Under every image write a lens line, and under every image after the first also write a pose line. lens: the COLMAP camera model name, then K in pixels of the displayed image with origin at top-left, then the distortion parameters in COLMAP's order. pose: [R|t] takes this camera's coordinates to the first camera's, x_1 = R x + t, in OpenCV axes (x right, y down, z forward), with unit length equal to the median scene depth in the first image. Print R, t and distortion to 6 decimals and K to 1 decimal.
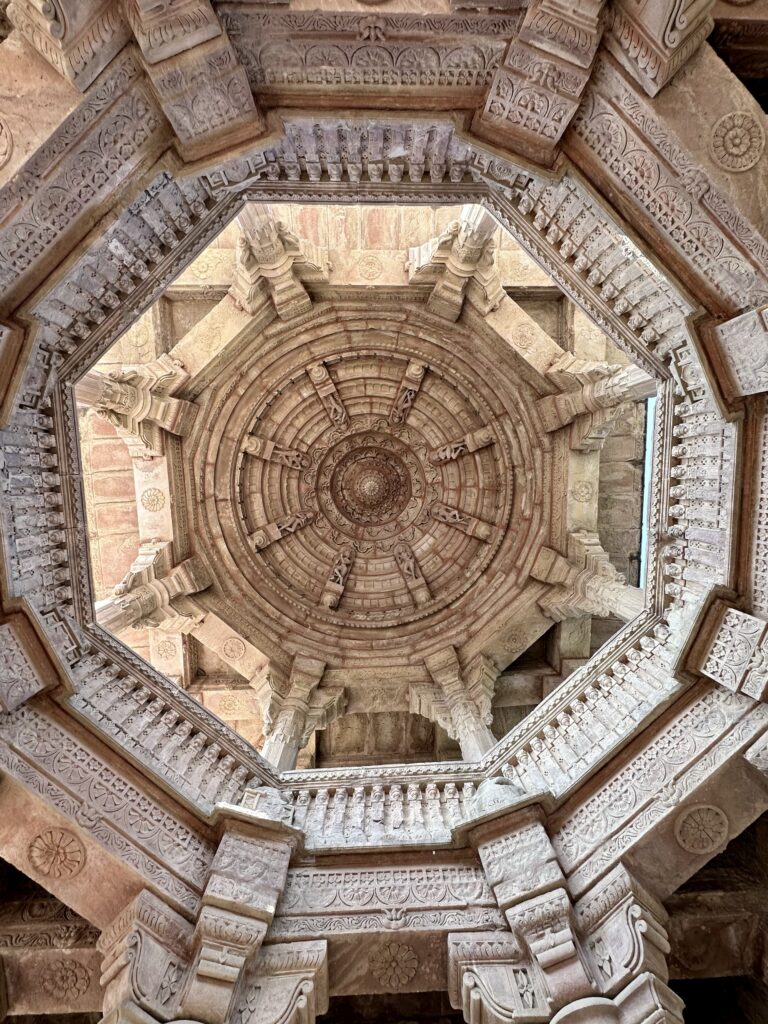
lens RADIAL K [[431.6, 0, 385.9], [0, 431.6, 512.9], [0, 0, 1]] dist [0.000297, 0.000060]
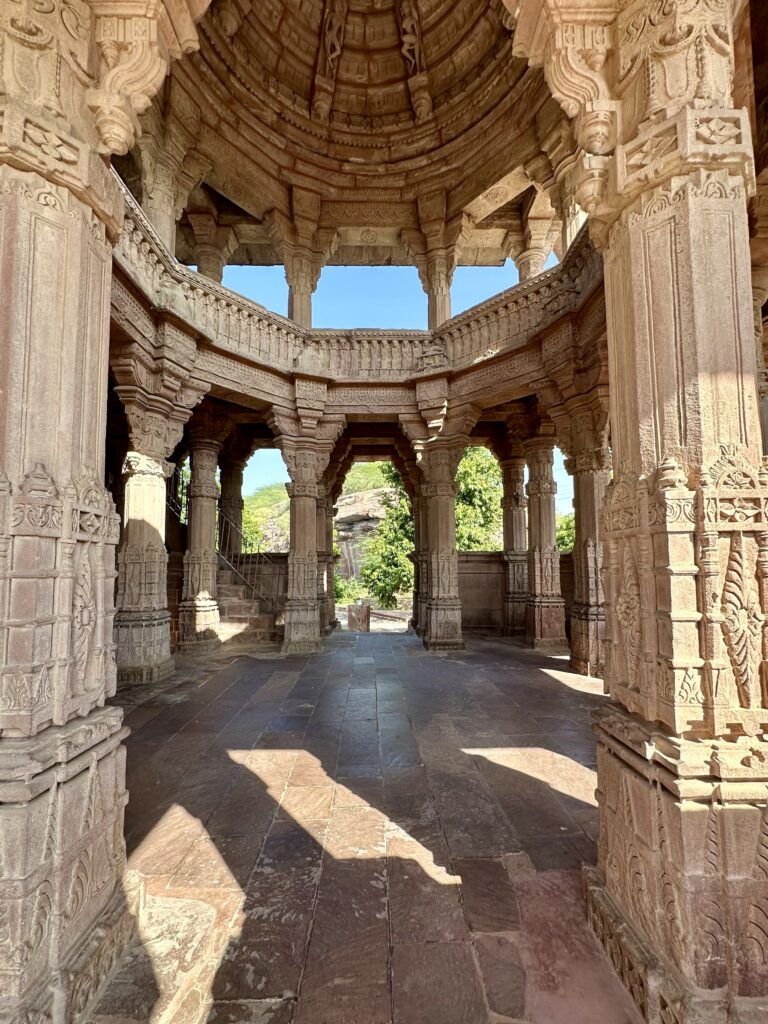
lens RADIAL K [[413.5, 0, 381.2], [0, 413.5, 541.0], [0, 0, 1]] dist [0.000175, 0.000005]
pose [[-0.020940, 0.104864, 0.994266, -1.075846], [-0.994980, 0.095156, -0.030991, 0.062359], [-0.097861, -0.989924, 0.102345, -0.069484]]
